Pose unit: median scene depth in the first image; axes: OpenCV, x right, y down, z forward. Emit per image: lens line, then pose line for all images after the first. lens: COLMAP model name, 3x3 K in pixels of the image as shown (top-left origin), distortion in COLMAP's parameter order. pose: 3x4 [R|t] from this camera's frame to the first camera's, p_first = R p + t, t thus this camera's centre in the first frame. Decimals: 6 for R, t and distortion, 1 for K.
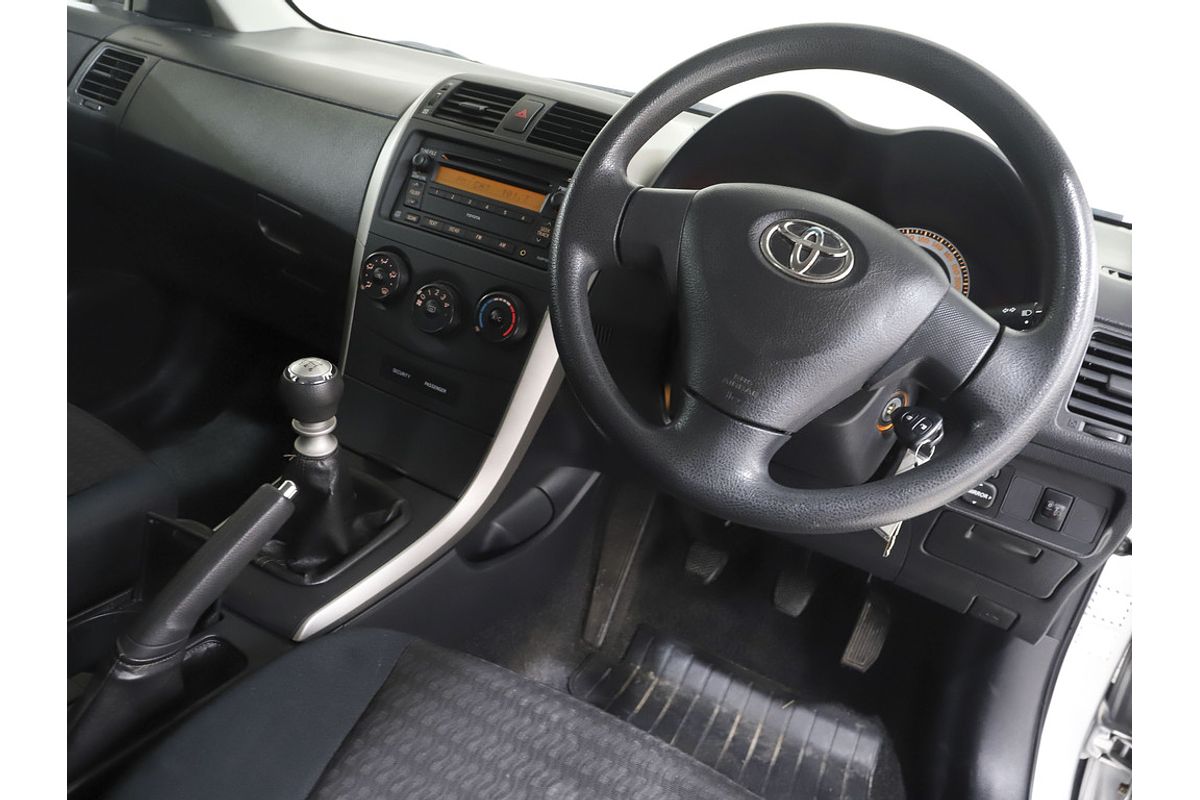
lens RADIAL K [[851.5, 0, 598.2], [0, 851.5, 403.7], [0, 0, 1]] dist [-0.097507, -0.002746]
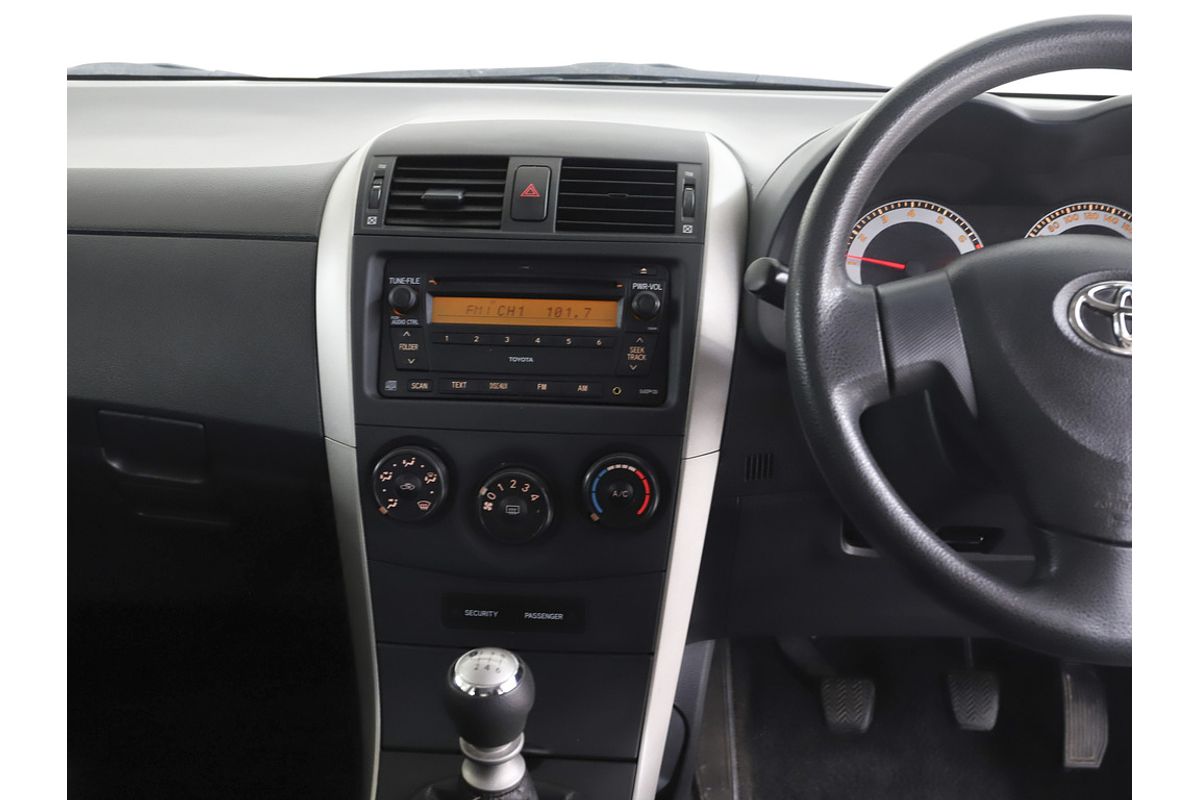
lens RADIAL K [[1409.8, 0, 600.5], [0, 1409.8, 396.0], [0, 0, 1]] dist [0.034040, 0.000000]
pose [[0.903425, -0.307219, 0.299064, -0.434875], [0.309232, 0.950066, 0.041831, -0.219671], [-0.296982, 0.054689, 0.953316, -0.095352]]
